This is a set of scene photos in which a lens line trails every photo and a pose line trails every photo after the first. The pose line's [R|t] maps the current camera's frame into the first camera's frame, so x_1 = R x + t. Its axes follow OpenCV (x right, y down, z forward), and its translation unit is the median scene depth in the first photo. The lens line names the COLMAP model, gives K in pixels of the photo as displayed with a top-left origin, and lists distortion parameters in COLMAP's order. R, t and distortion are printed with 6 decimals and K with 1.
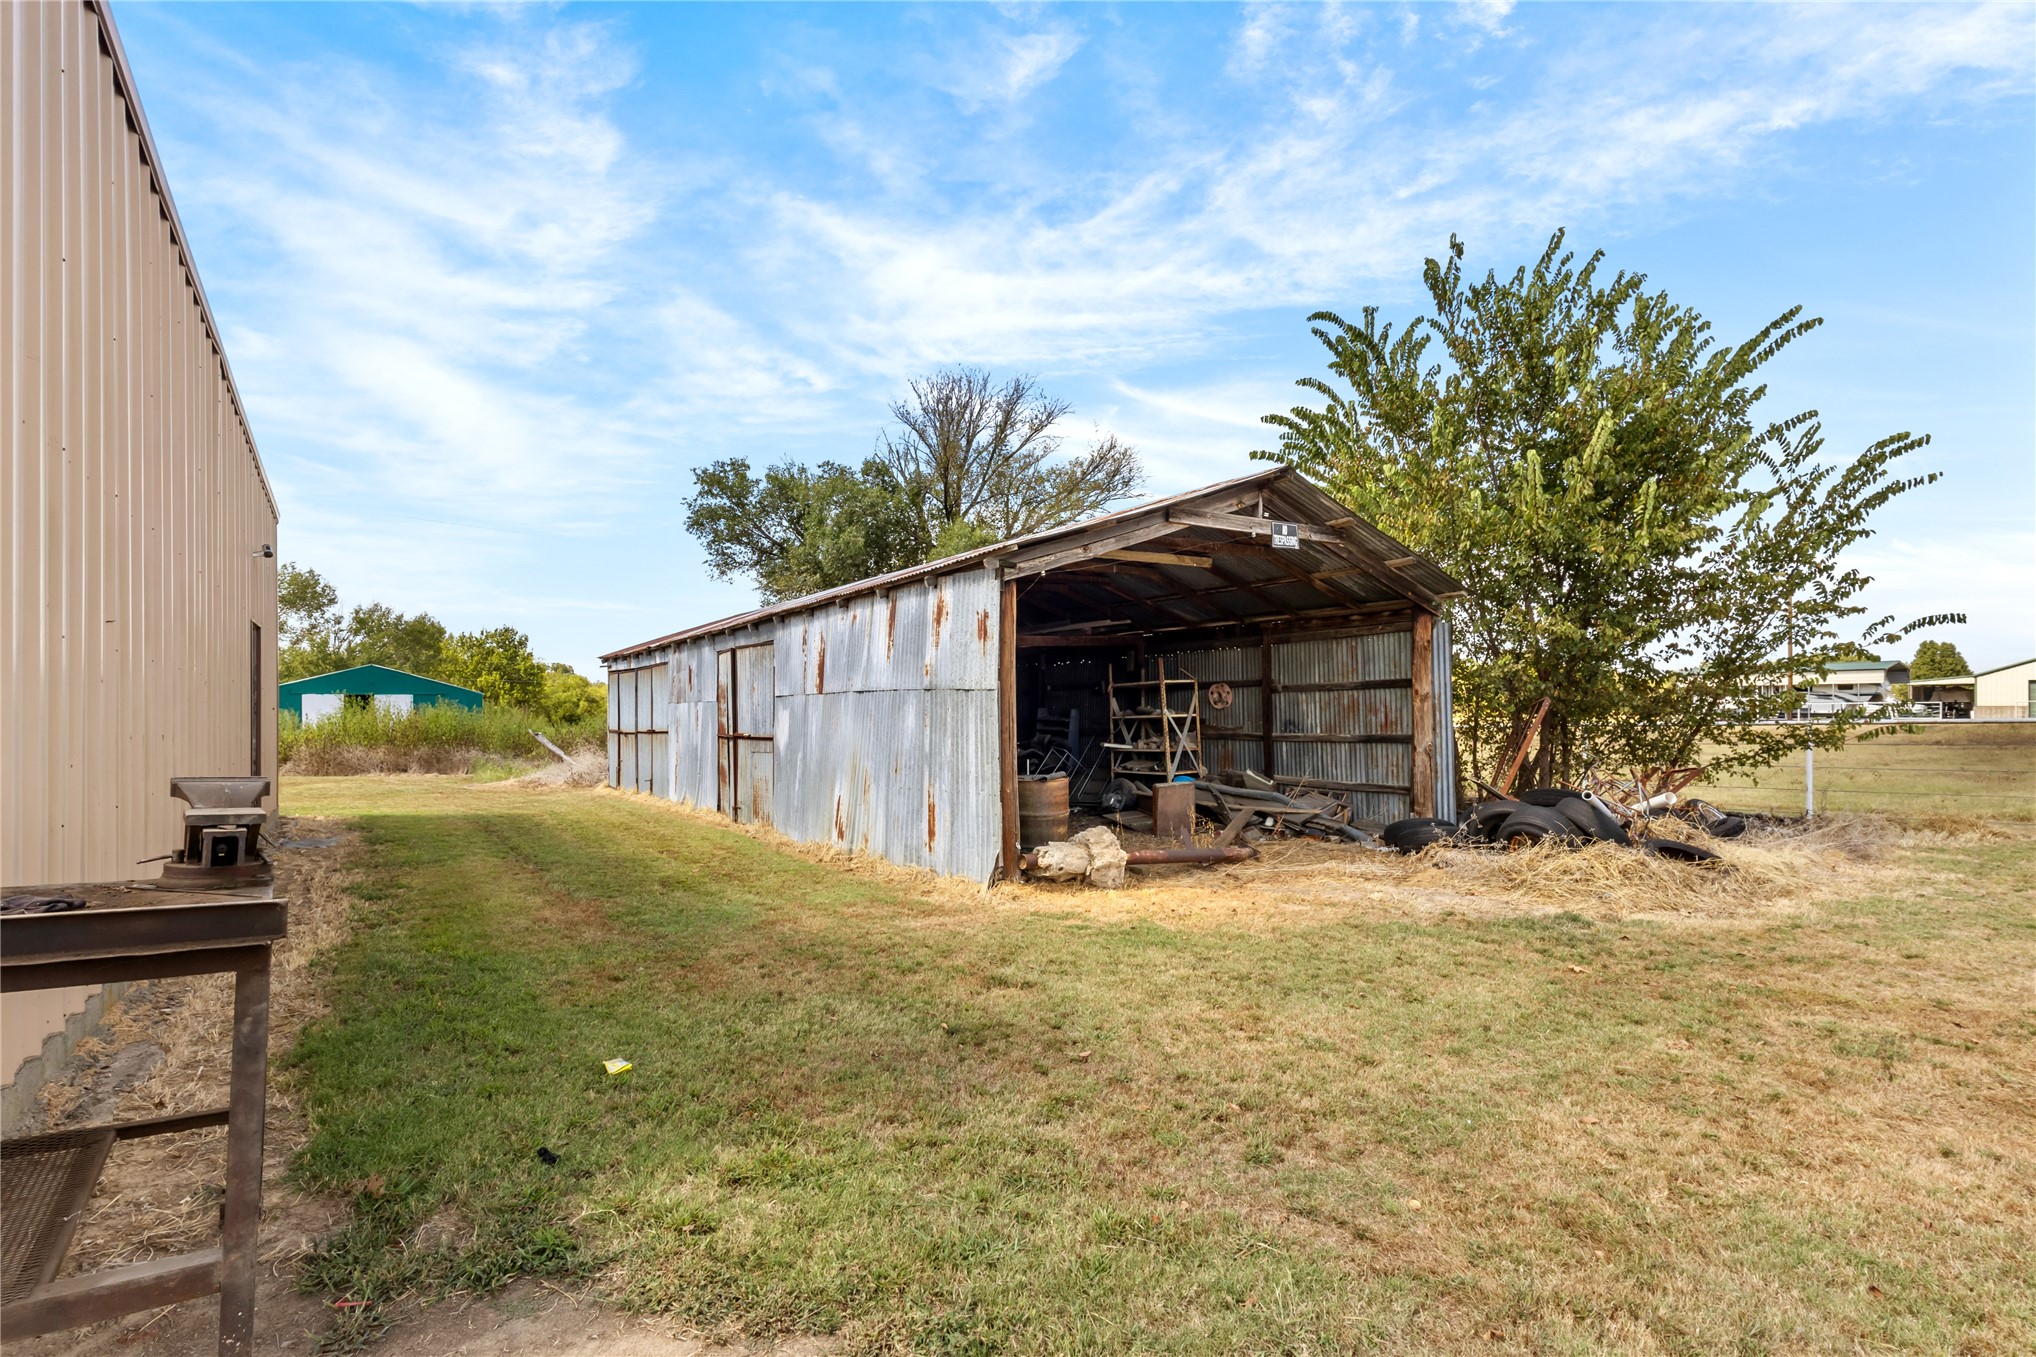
lens RADIAL K [[979.2, 0, 1022.0], [0, 979.2, 715.5], [0, 0, 1]] dist [0.000610, 0.000128]
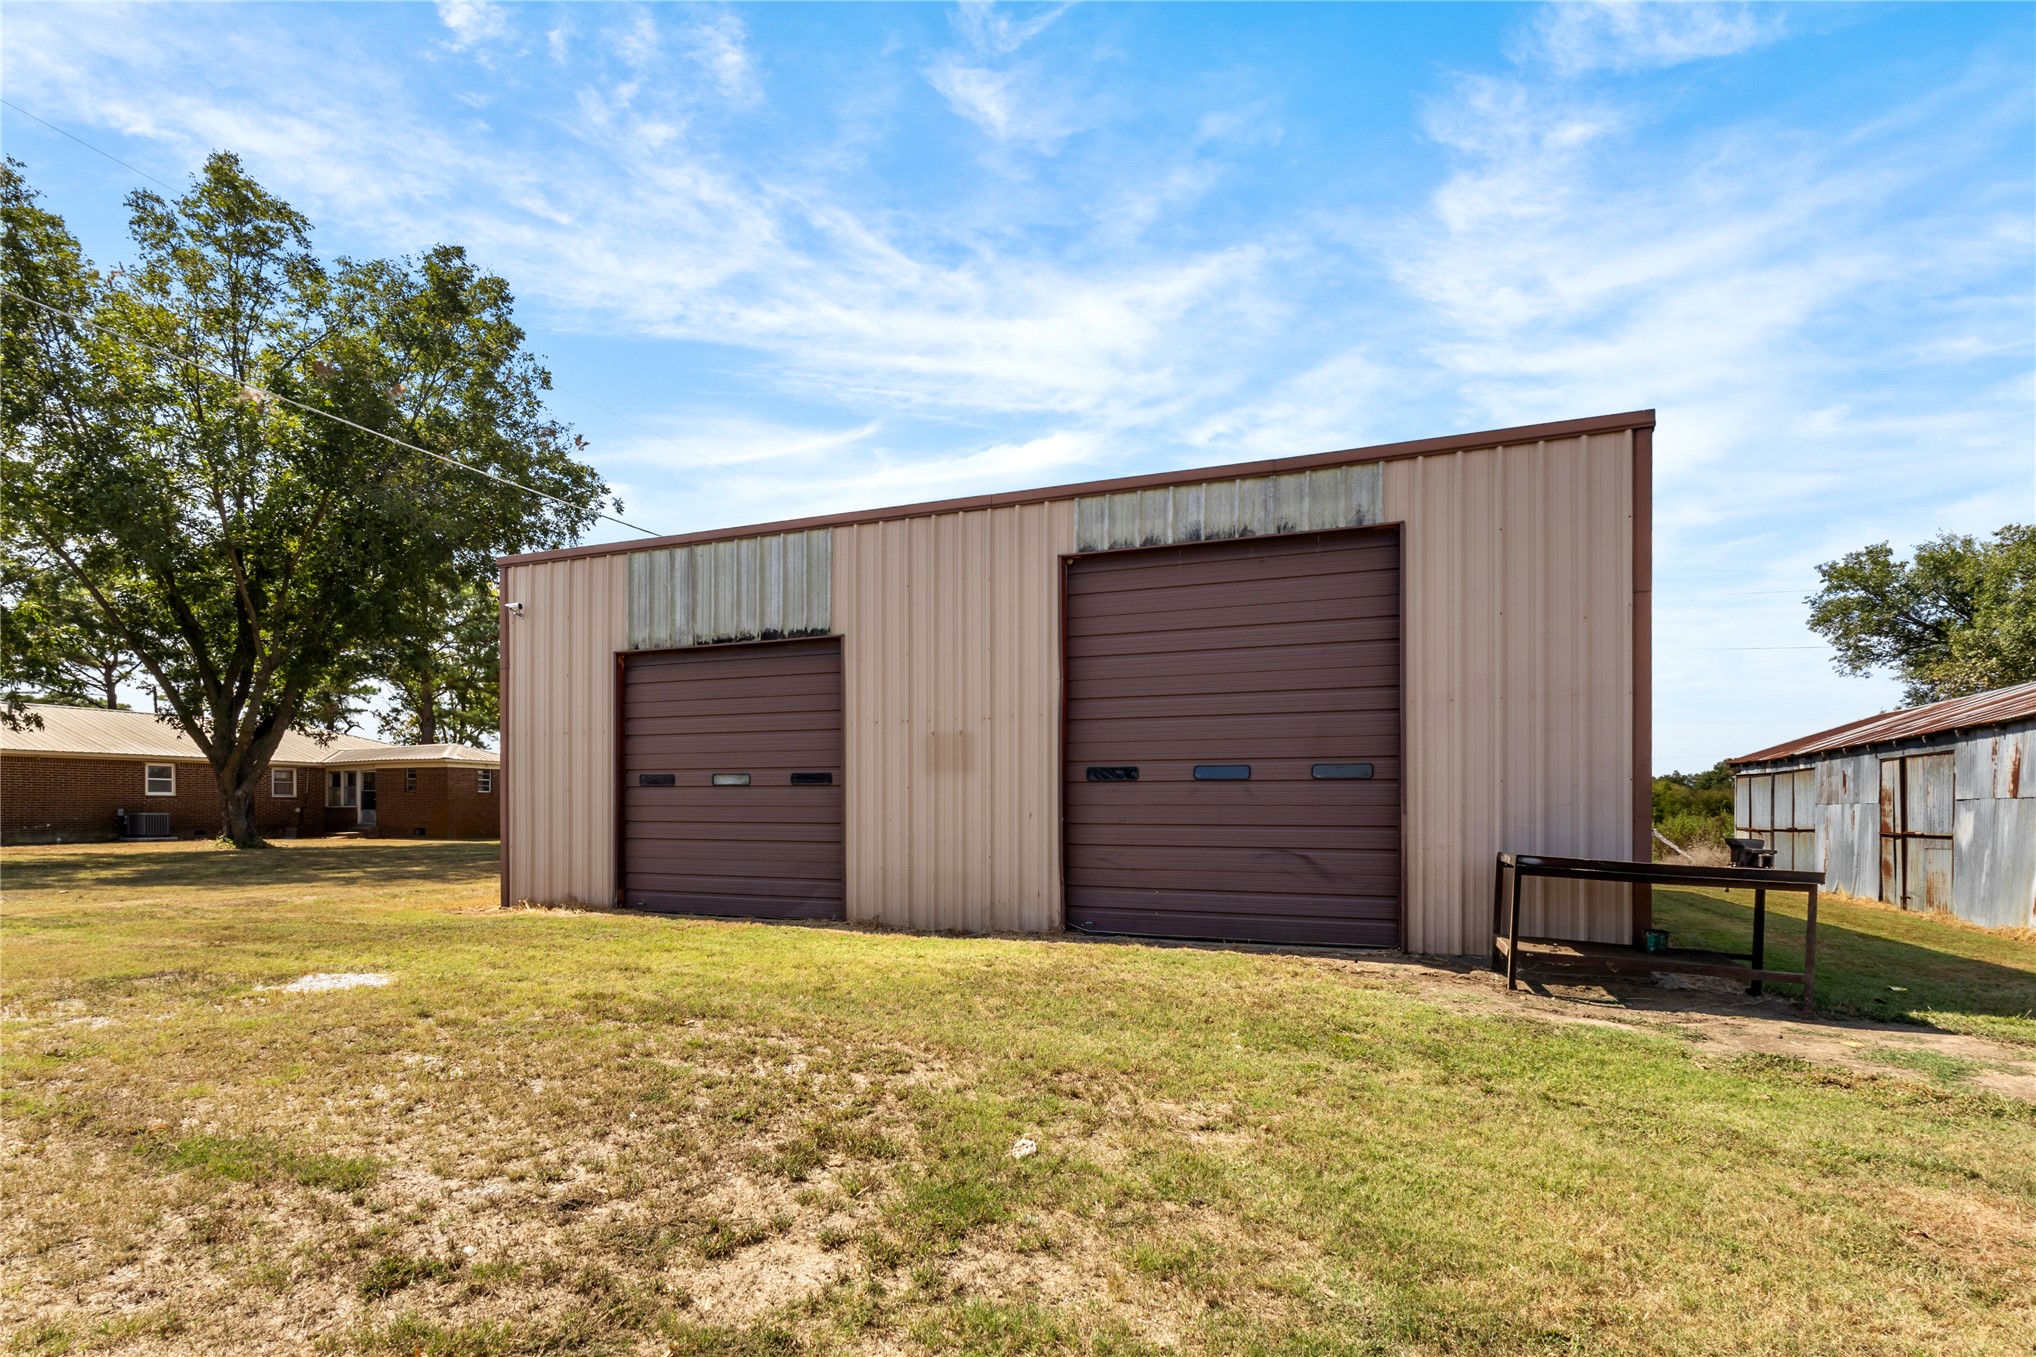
lens RADIAL K [[978.6, 0, 1015.8], [0, 978.6, 811.0], [0, 0, 1]] dist [0.002537, 0.000730]
pose [[0.557766, 0.003510, -0.829991, 0.035659], [-0.004967, 0.999987, 0.000891, -0.000914], [0.829983, 0.003626, 0.557776, -0.226363]]
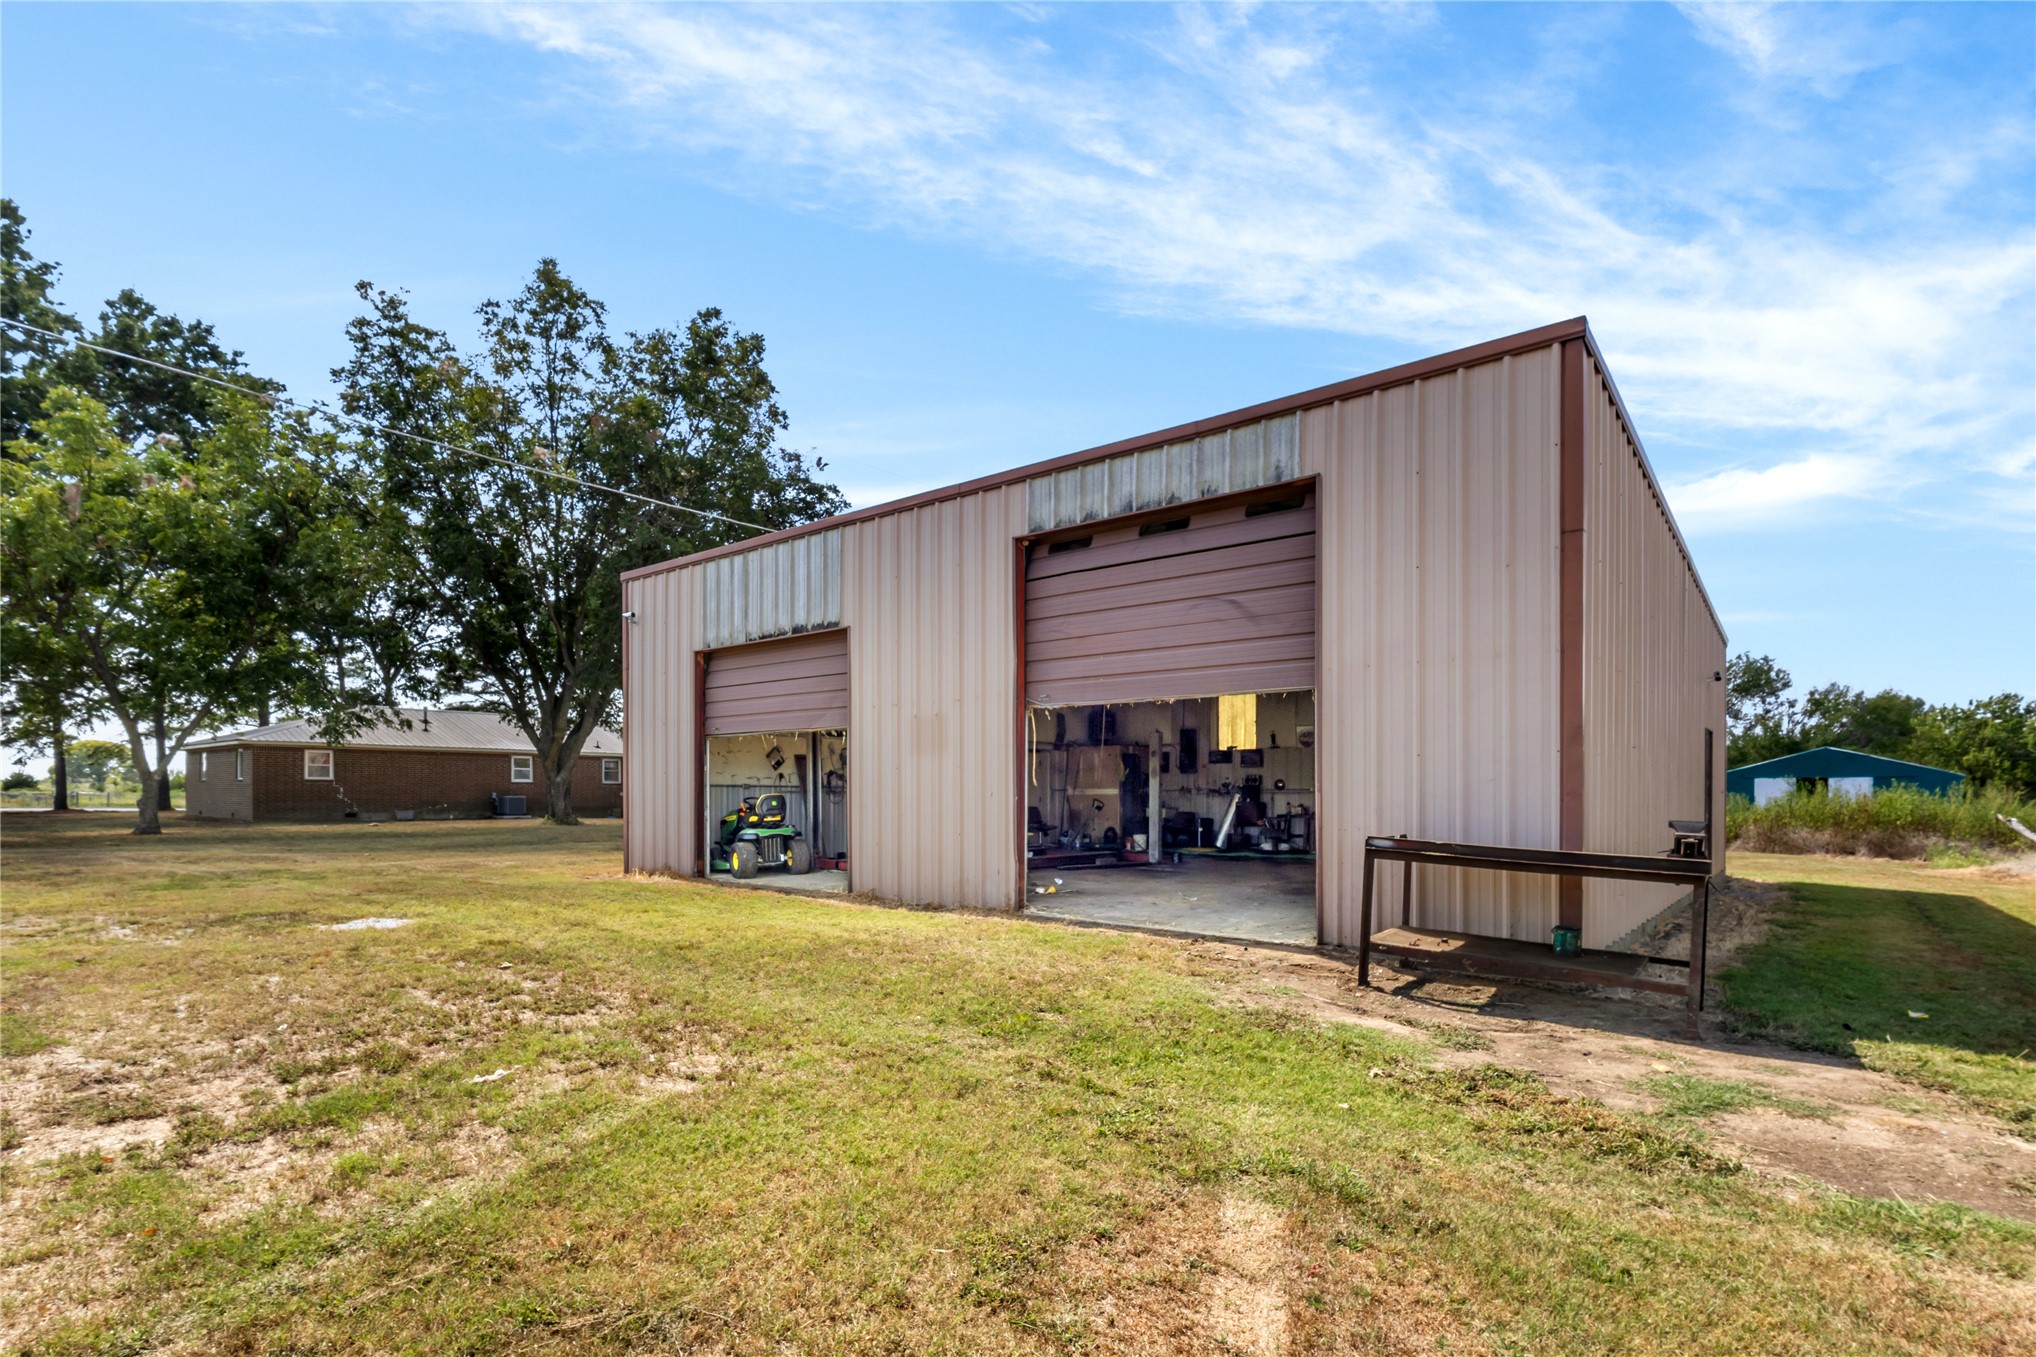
lens RADIAL K [[975.2, 0, 1024.2], [0, 975.2, 797.2], [0, 0, 1]] dist [-0.000884, -0.000120]
pose [[0.287933, 0.004160, -0.957642, 0.093493], [-0.005952, 0.999979, 0.002554, 0.000907], [0.957632, 0.004965, 0.287951, -0.116361]]
